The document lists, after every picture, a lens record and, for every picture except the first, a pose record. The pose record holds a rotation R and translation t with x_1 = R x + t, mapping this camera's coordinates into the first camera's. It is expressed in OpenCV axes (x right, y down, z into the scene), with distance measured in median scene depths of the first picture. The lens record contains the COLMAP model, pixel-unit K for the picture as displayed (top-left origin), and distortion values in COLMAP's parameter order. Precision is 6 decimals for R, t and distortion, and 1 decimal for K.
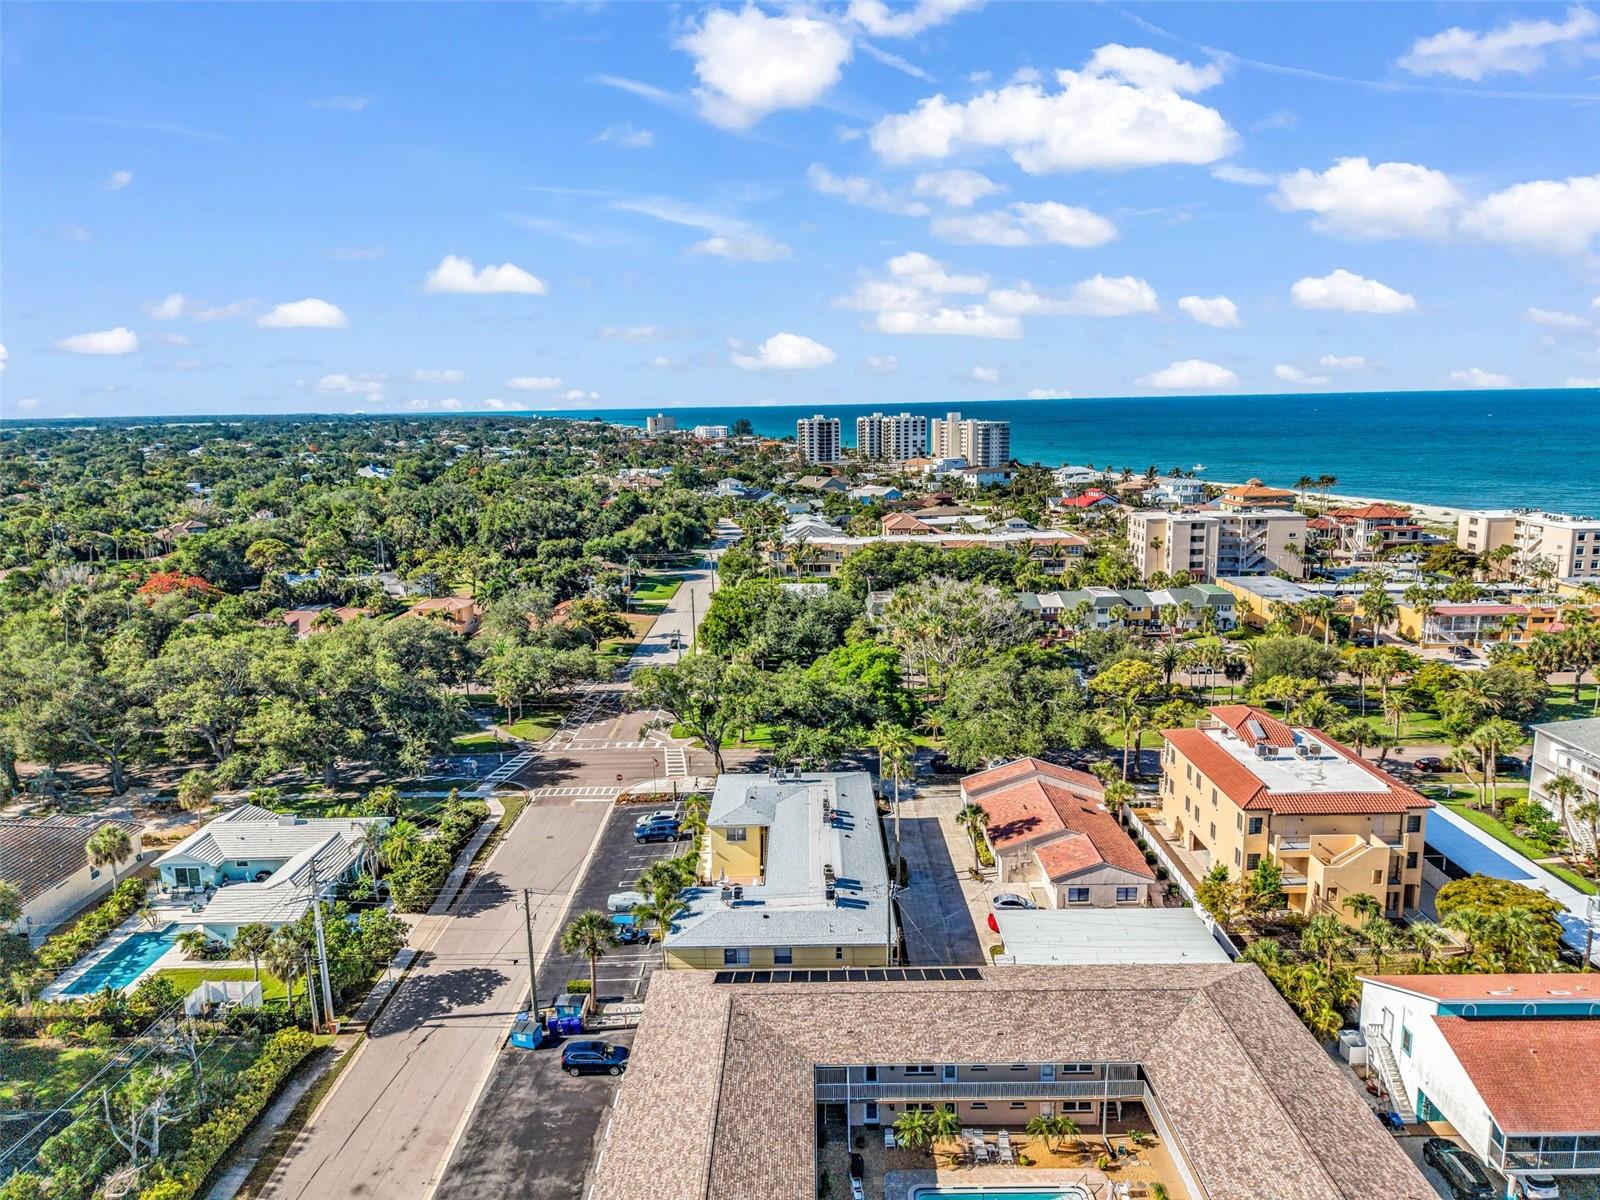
lens RADIAL K [[1063.7, 0, 802.1], [0, 1063.7, 605.9], [0, 0, 1]] dist [0.088365, -0.119857]
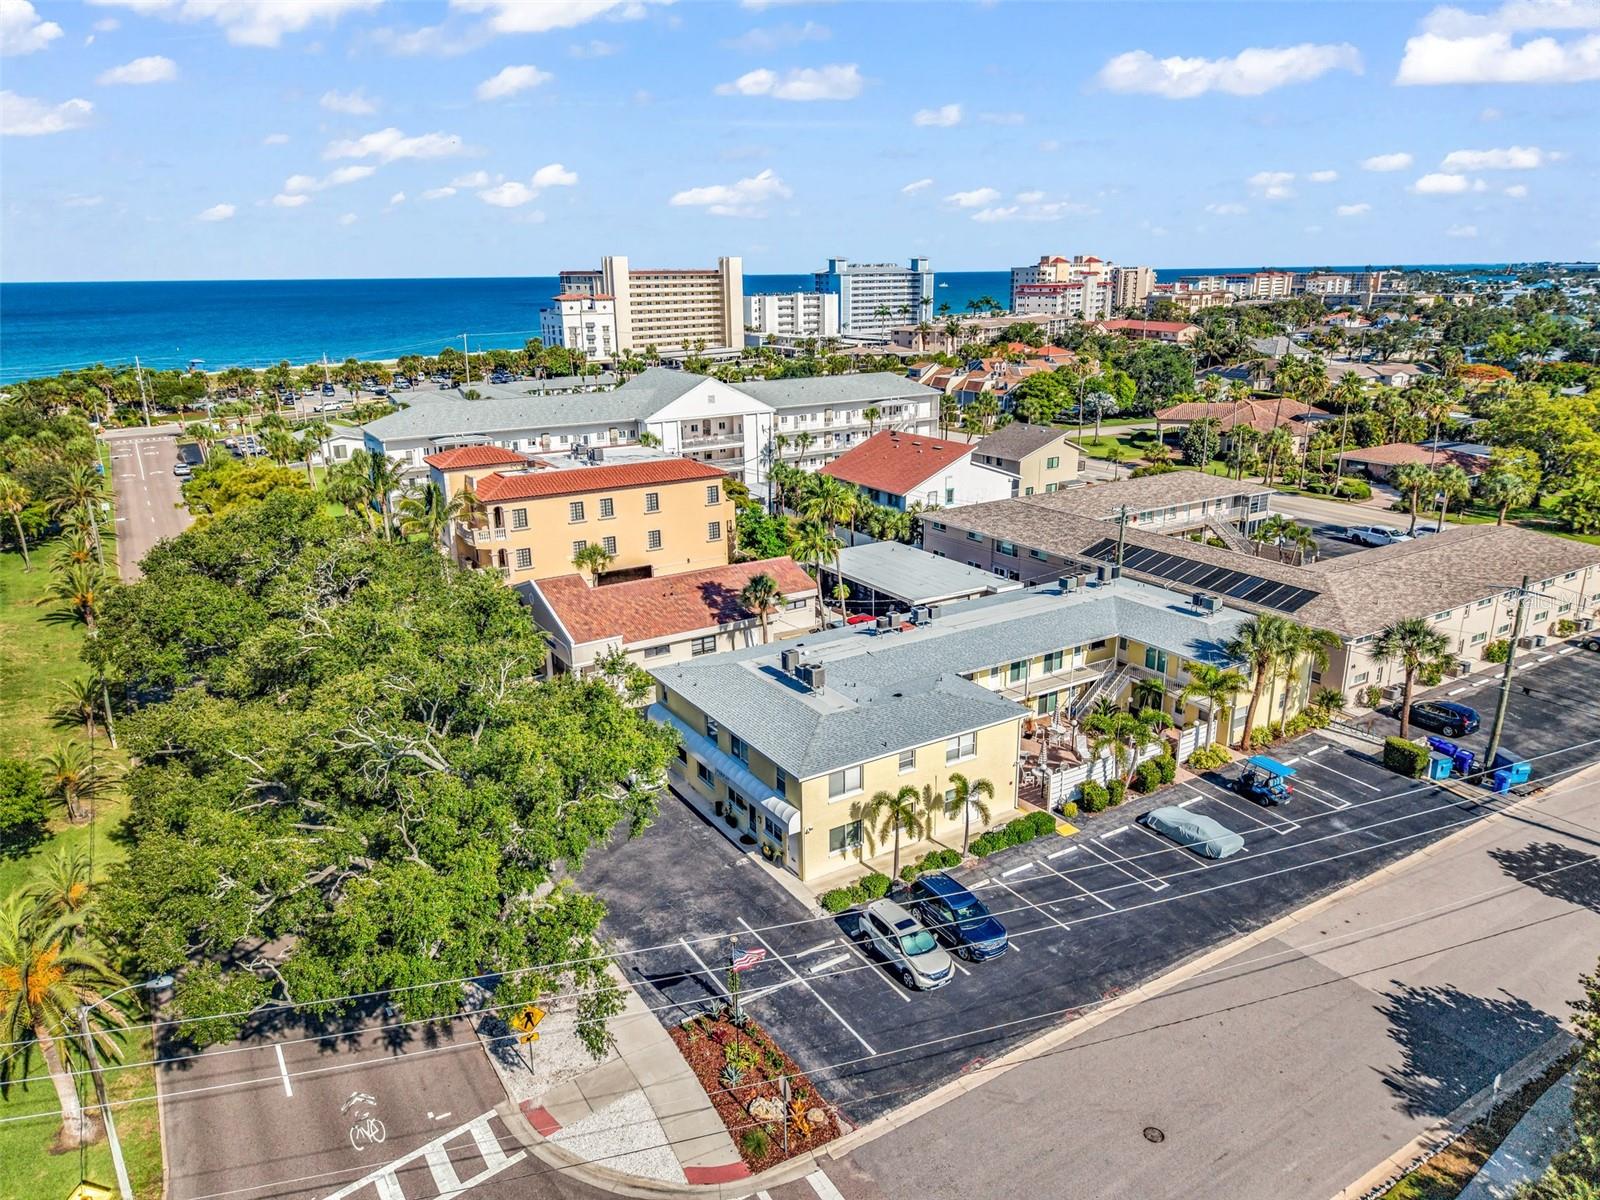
lens RADIAL K [[1063.7, 0, 802.1], [0, 1063.7, 605.9], [0, 0, 1]] dist [0.088365, -0.119857]
pose [[-0.538330, -0.227582, 0.811423, -0.183389], [0.179369, 0.909842, 0.374186, -0.025687], [-0.823424, 0.346979, -0.448974, 0.533238]]
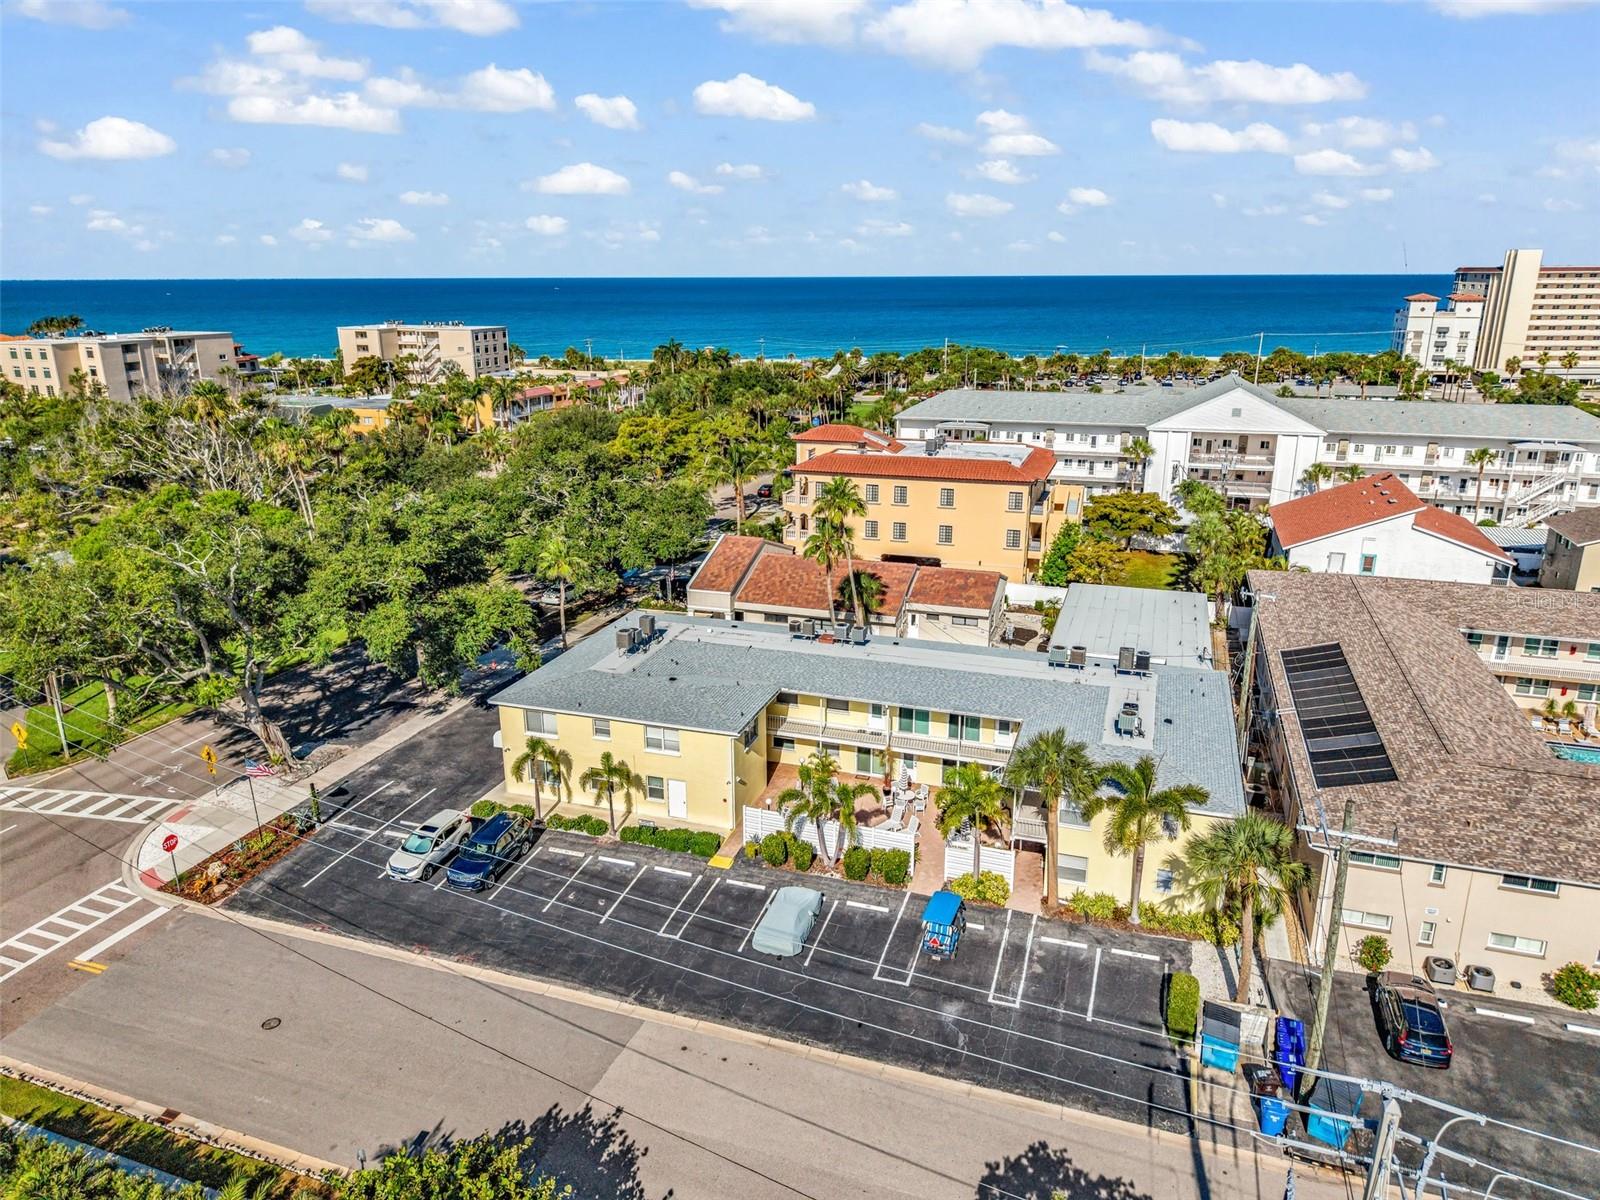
lens RADIAL K [[1071.6, 0, 798.0], [0, 1071.6, 597.5], [0, 0, 1]] dist [0.031267, -0.035763]
pose [[0.313247, -0.256949, 0.914250, -0.216239], [0.176542, 0.961676, 0.209790, 0.016546], [-0.933118, 0.095687, 0.346604, 0.319860]]
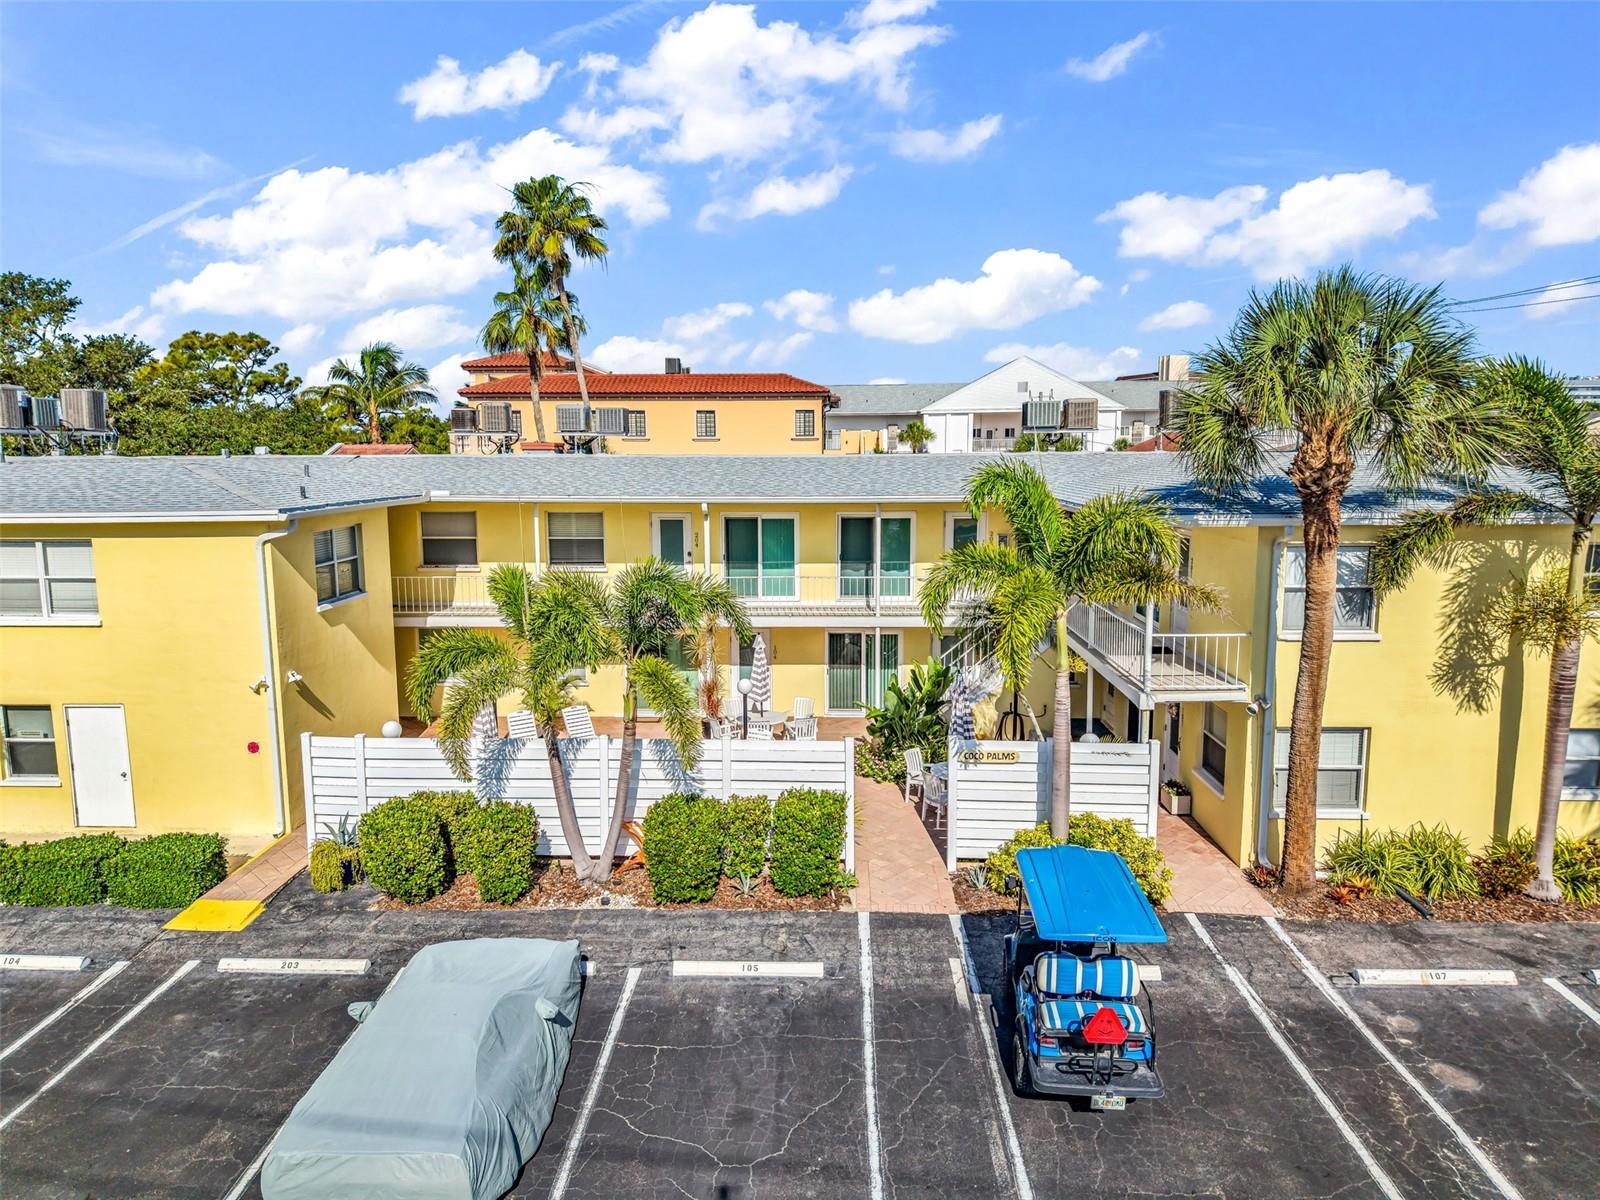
lens RADIAL K [[1071.6, 0, 798.0], [0, 1071.6, 597.5], [0, 0, 1]] dist [0.031267, -0.035763]
pose [[0.030893, -0.116146, 0.992752, -0.104341], [0.193887, 0.975056, 0.108042, 0.087414], [-0.980537, 0.189143, 0.052642, 0.370475]]
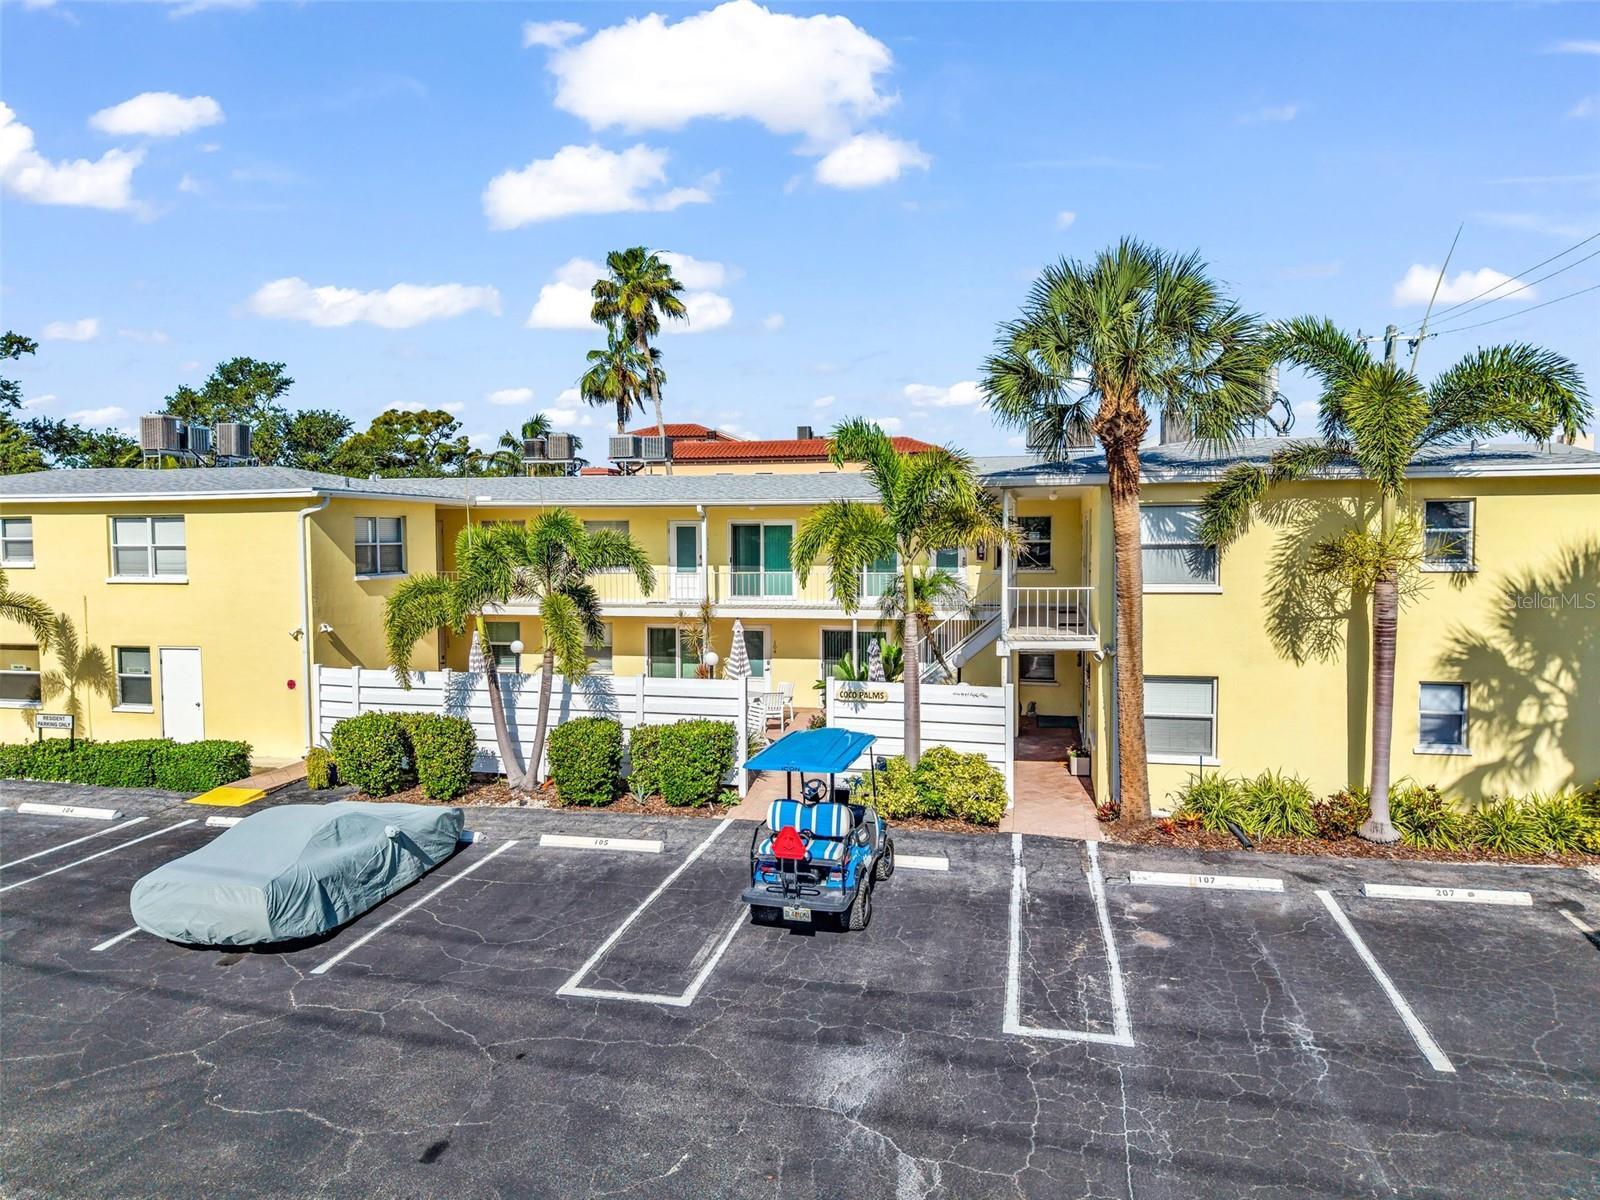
lens RADIAL K [[1071.6, 0, 798.0], [0, 1071.6, 597.5], [0, 0, 1]] dist [0.031267, -0.035763]
pose [[0.215437, -0.032563, 0.975975, -0.112155], [0.185420, 0.982626, -0.008145, 0.099214], [-0.958752, 0.182720, 0.217732, 0.351617]]
